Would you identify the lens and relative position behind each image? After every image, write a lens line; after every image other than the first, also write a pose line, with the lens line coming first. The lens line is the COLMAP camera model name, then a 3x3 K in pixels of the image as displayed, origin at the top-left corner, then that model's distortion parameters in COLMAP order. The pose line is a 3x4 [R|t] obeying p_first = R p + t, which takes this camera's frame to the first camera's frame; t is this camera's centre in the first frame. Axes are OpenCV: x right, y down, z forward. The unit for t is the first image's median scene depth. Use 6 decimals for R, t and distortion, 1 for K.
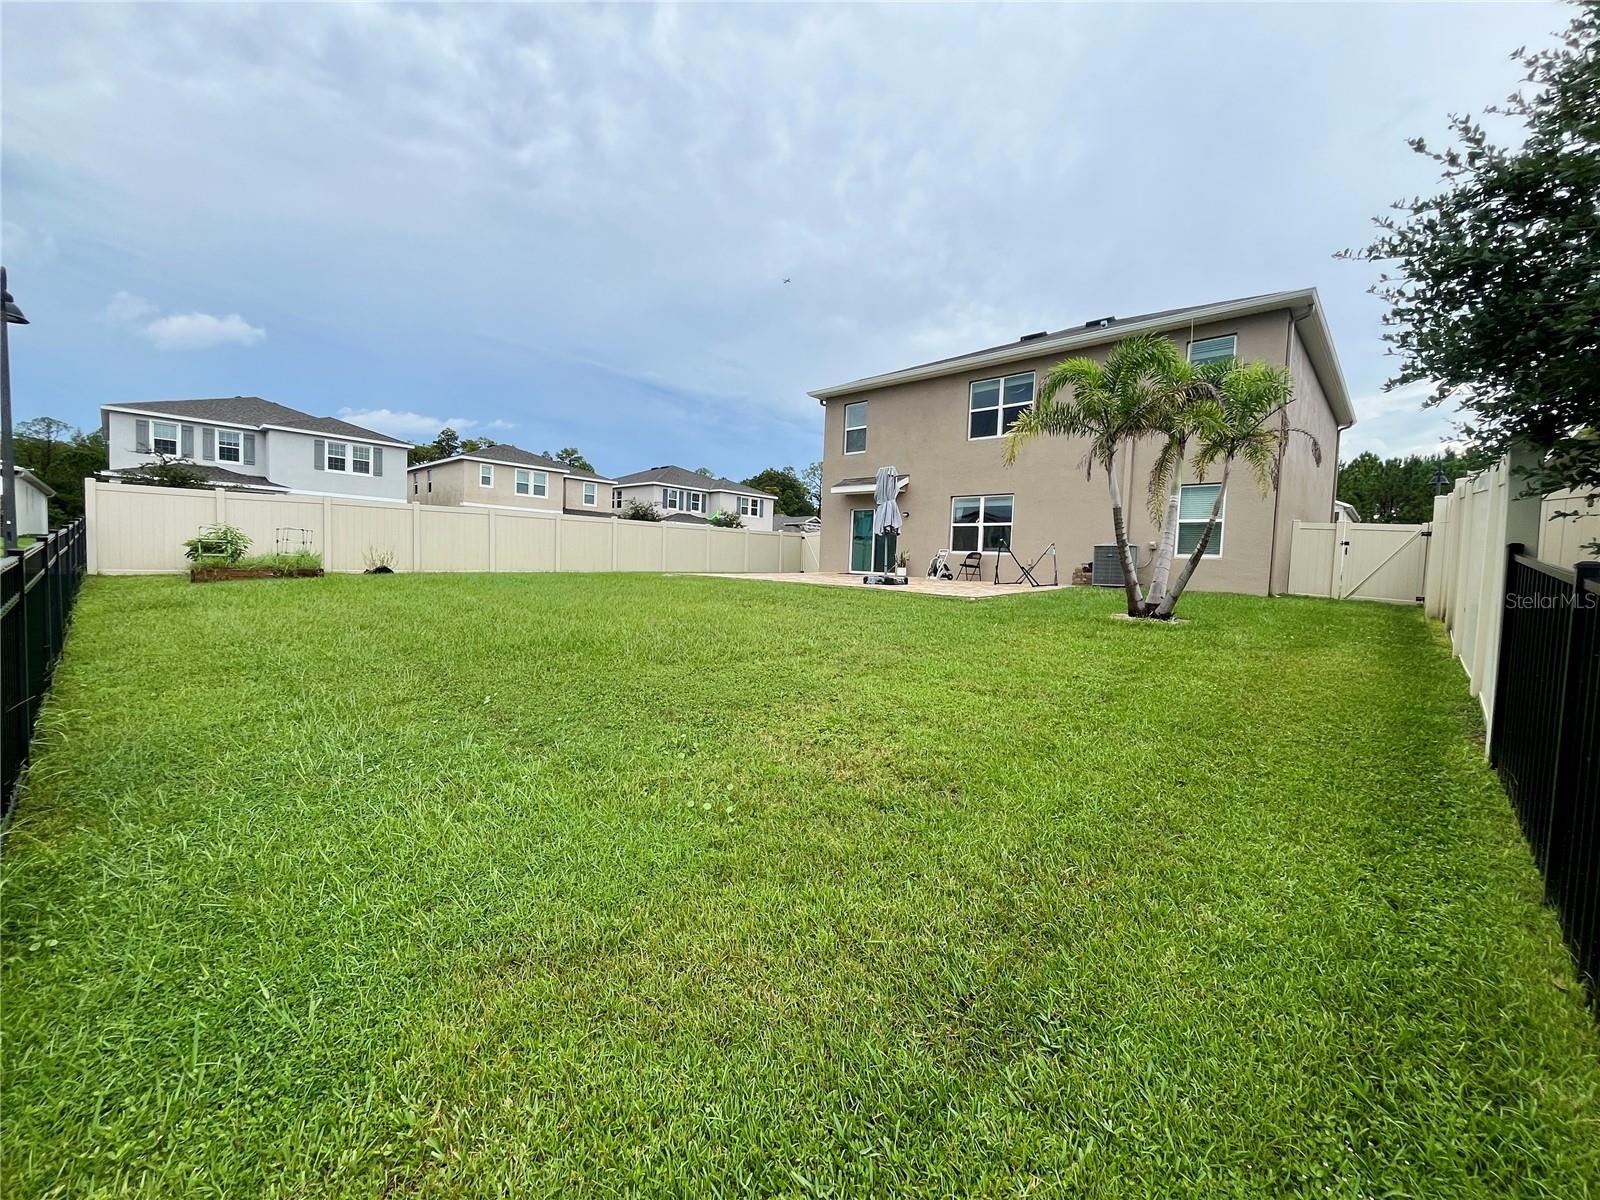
lens RADIAL K [[646.6, 0, 800.0], [0, 646.6, 600.0], [0, 0, 1]] dist [-0.002504, -0.000033]
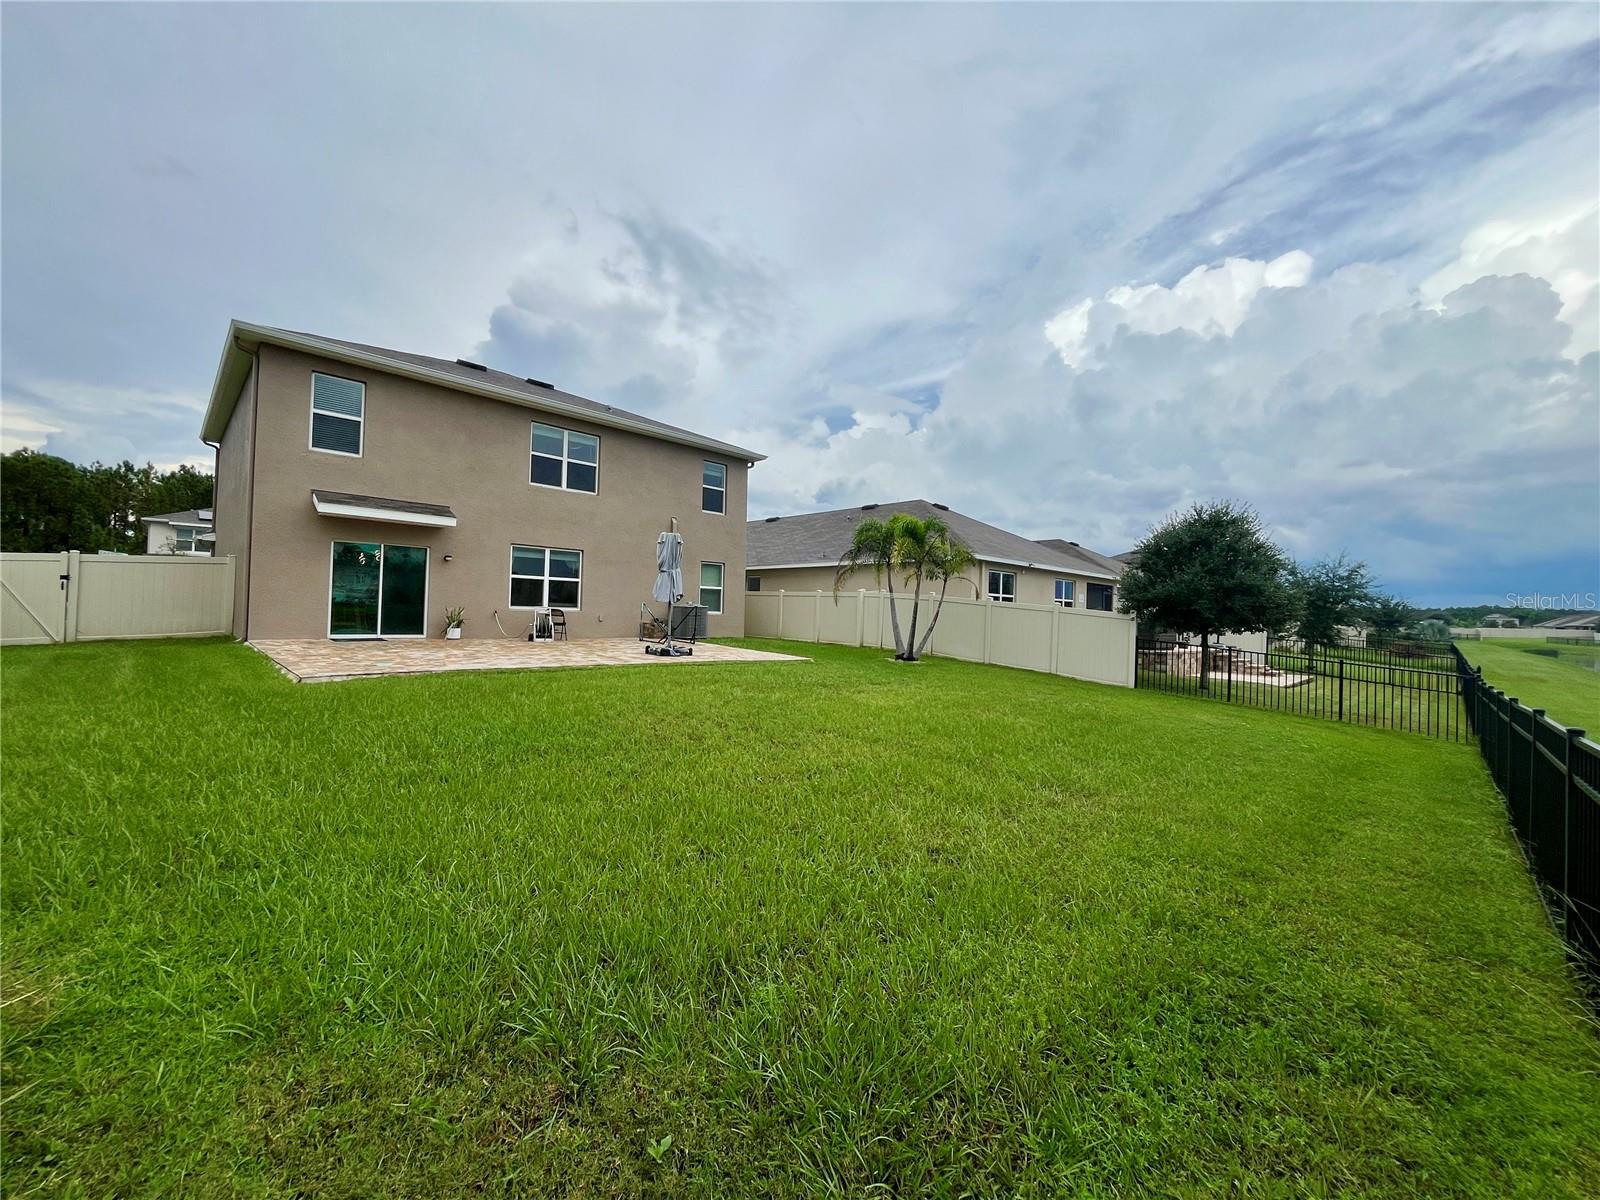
lens RADIAL K [[646.6, 0, 800.0], [0, 646.6, 600.0], [0, 0, 1]] dist [-0.002504, -0.000033]
pose [[0.037399, -0.024253, 0.999006, -0.635649], [0.020797, 0.999508, 0.023487, -0.098902], [-0.999084, 0.019898, 0.037885, 0.594171]]
